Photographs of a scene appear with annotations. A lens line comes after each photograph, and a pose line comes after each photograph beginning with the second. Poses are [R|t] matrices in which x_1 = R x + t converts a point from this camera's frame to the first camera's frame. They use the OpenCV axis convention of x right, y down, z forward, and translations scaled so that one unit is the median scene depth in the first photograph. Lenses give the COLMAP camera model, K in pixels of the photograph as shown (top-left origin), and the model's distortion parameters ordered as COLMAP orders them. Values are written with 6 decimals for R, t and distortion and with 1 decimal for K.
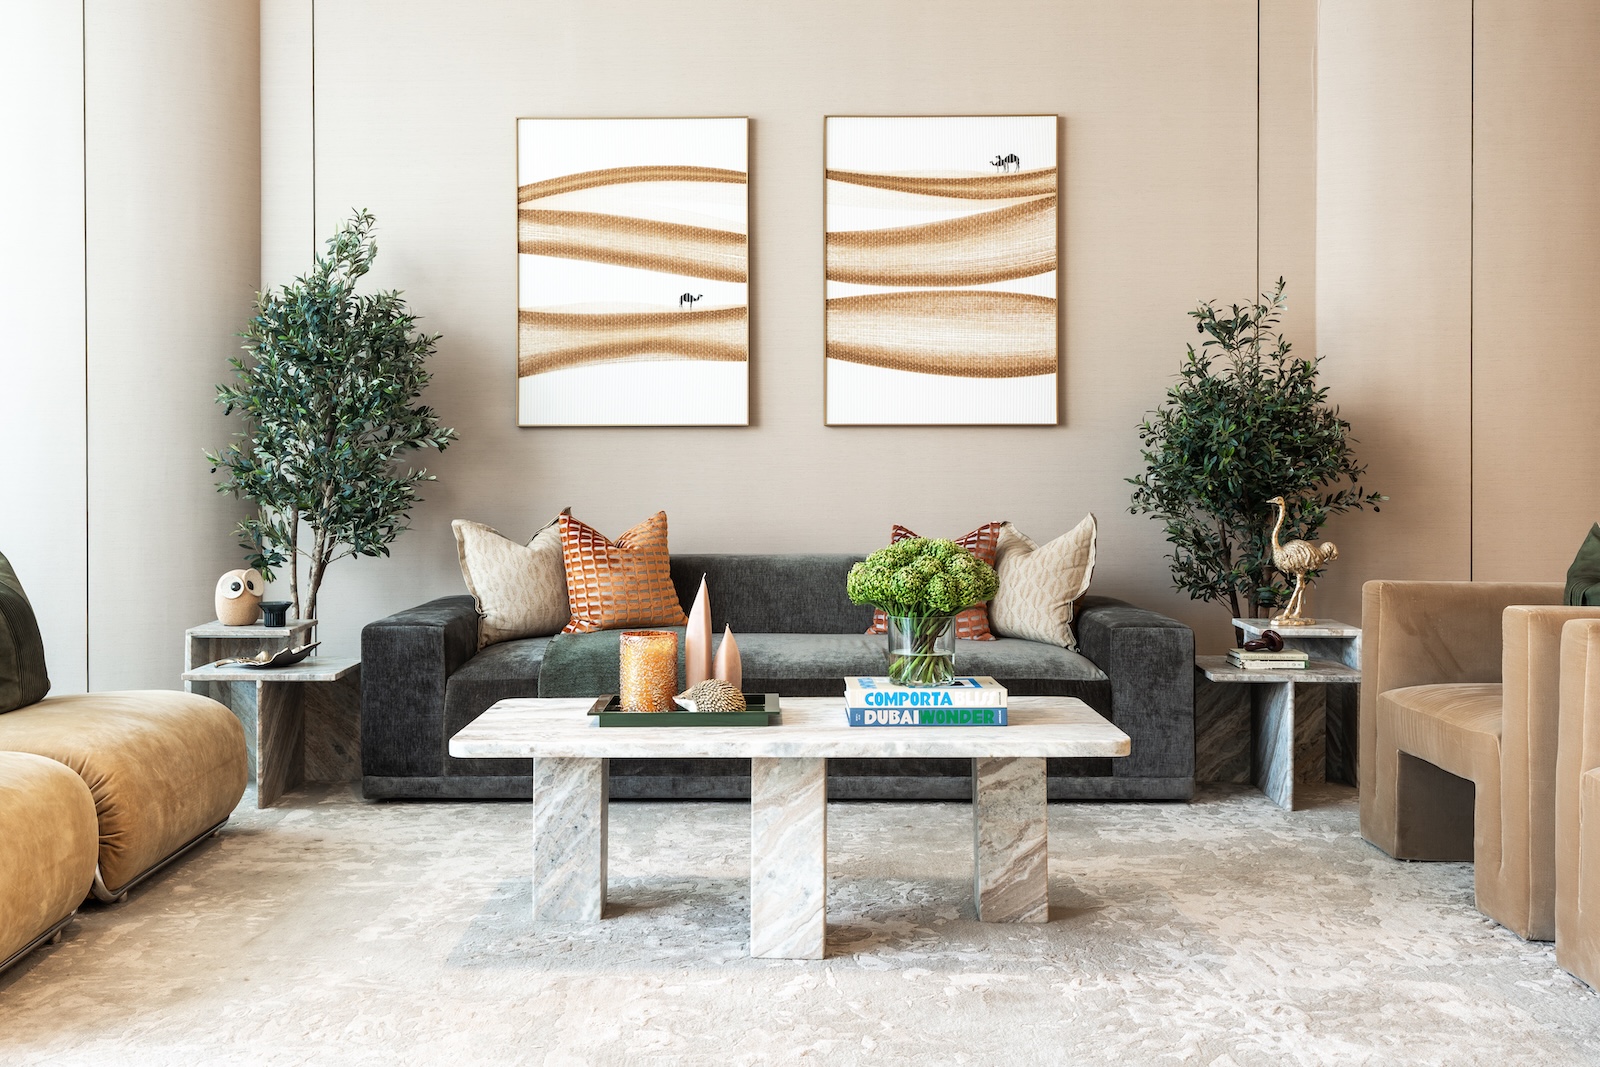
lens RADIAL K [[1646.6, 0, 800.0], [0, 1646.6, 533.5], [0, 0, 1]] dist [0.005752, -0.002045]
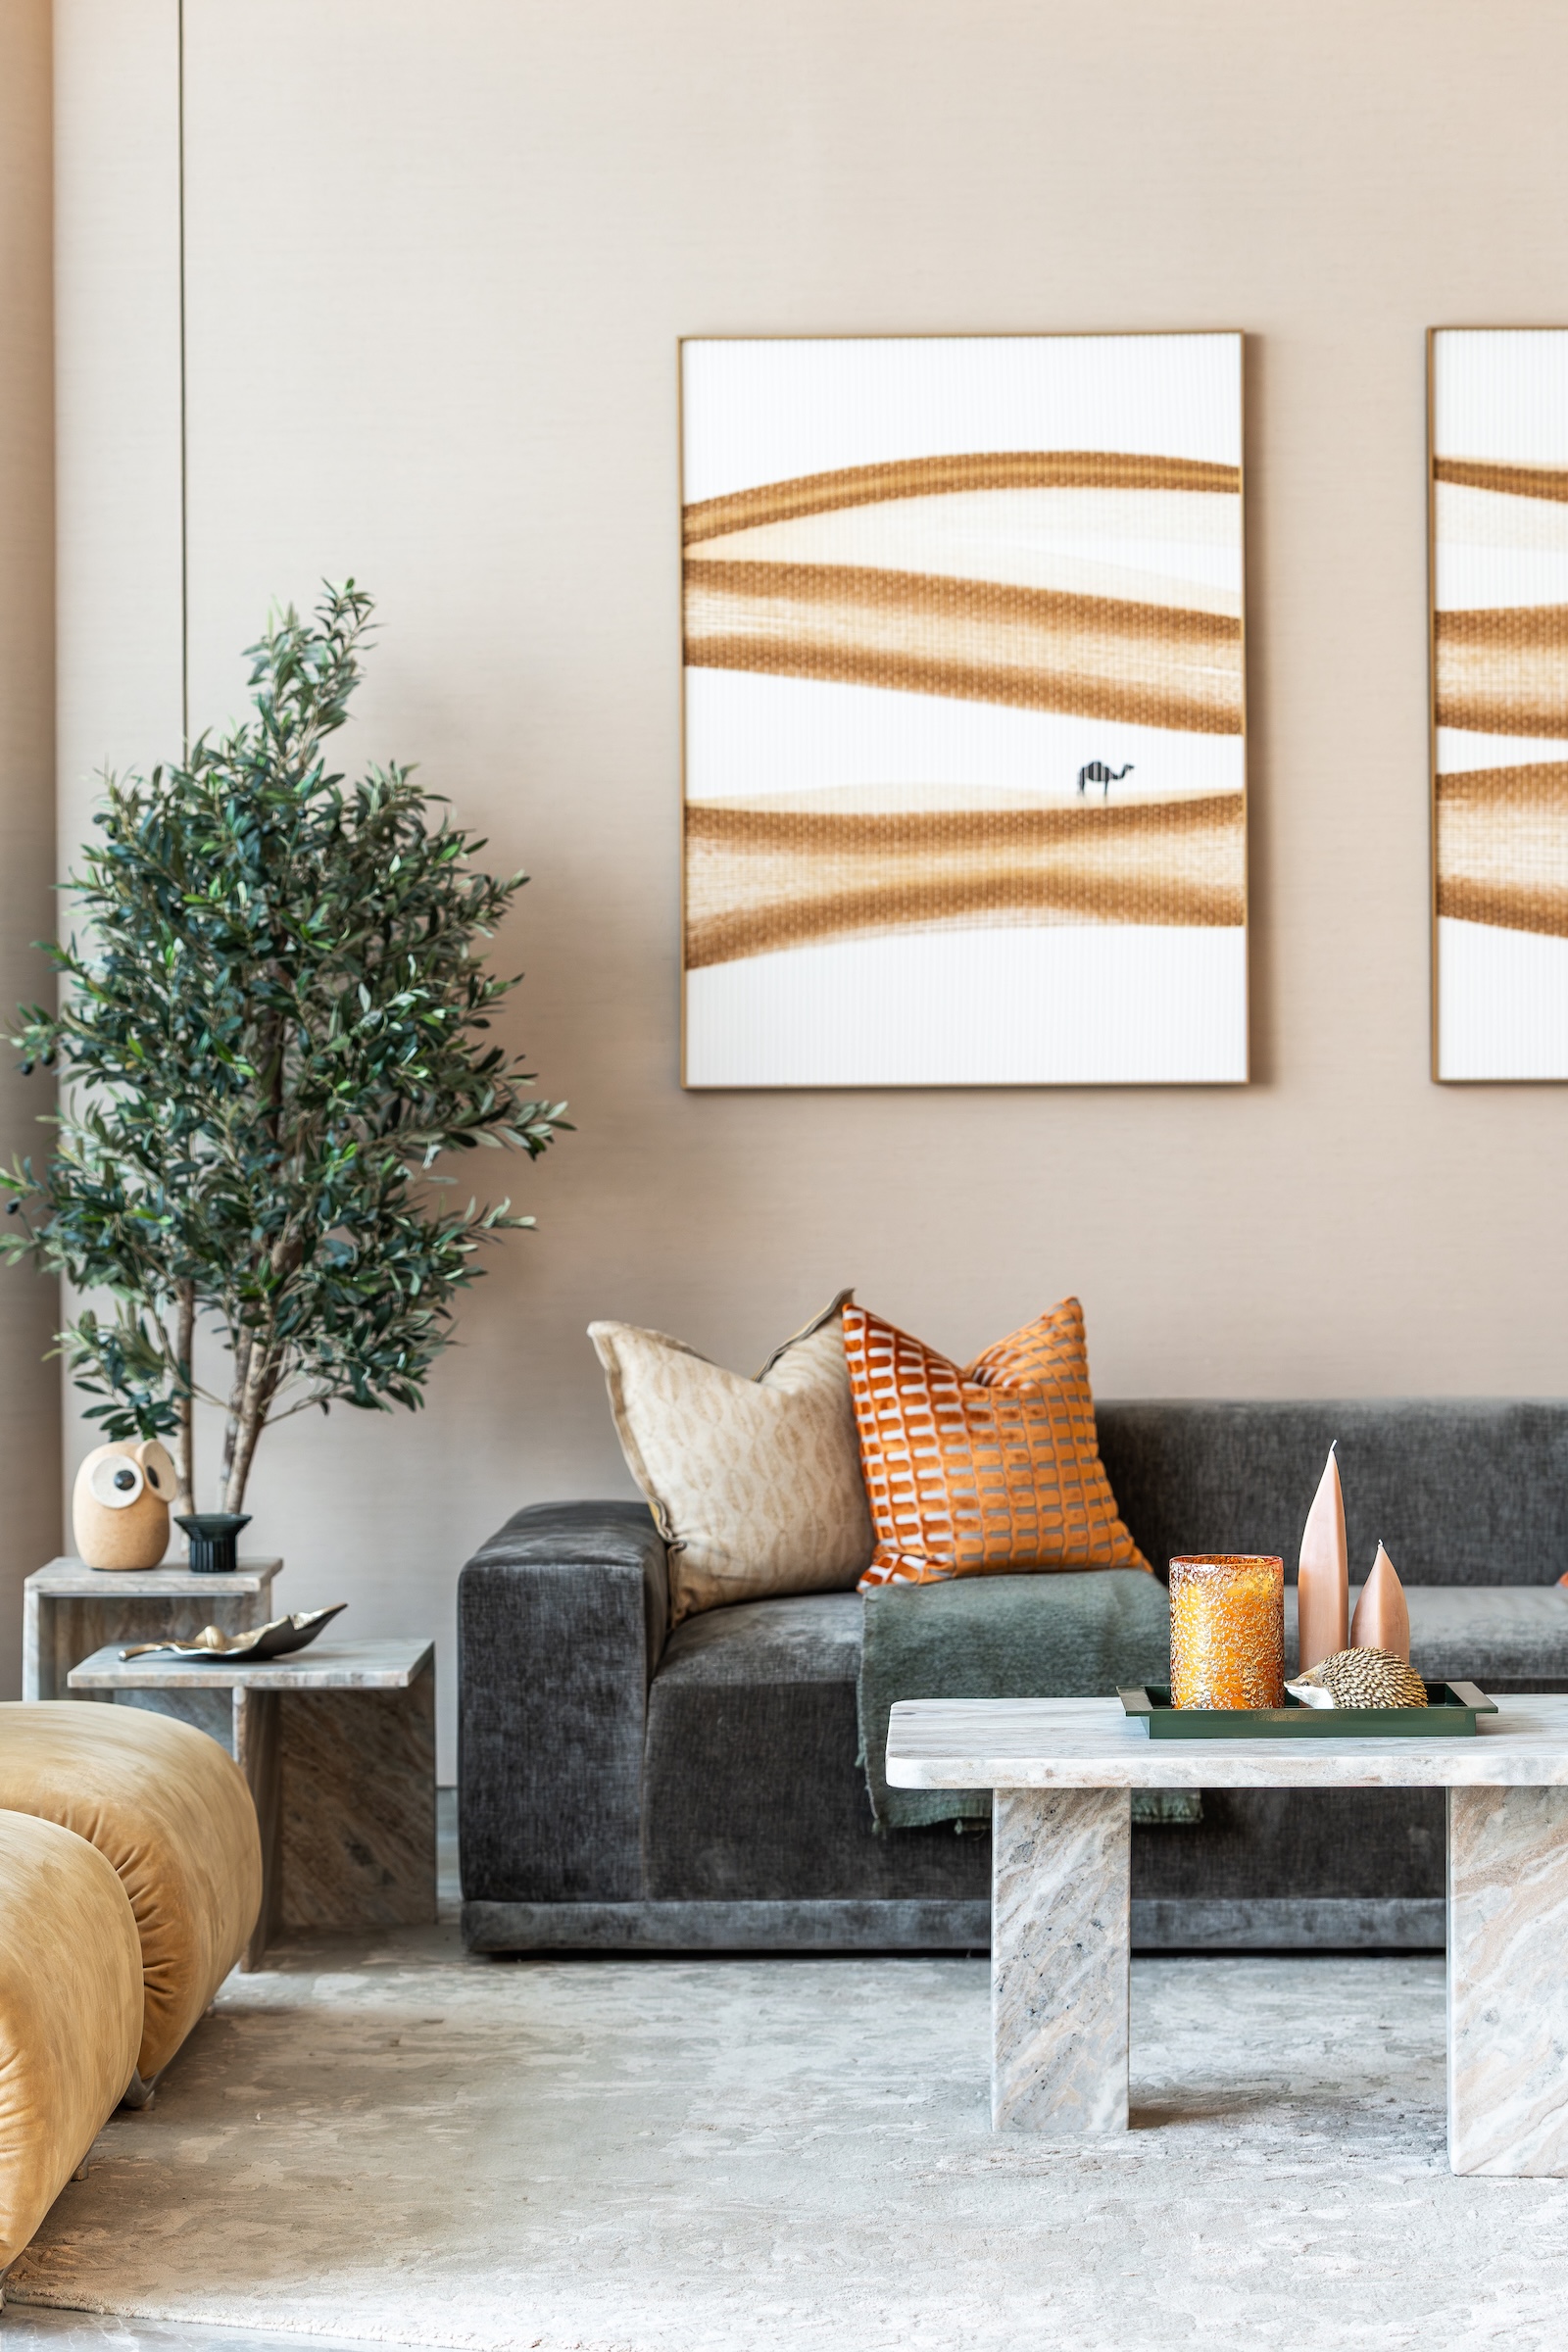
lens RADIAL K [[6911.6, 0, 784.0], [0, 6911.6, 1176.0], [0, 0, 1]] dist [-0.036085, 1.293738]
pose [[0.999957, -0.004958, -0.007885, -0.148796], [0.004825, 0.999846, -0.016868, -0.015915], [0.007968, 0.016829, 0.999827, -0.800771]]
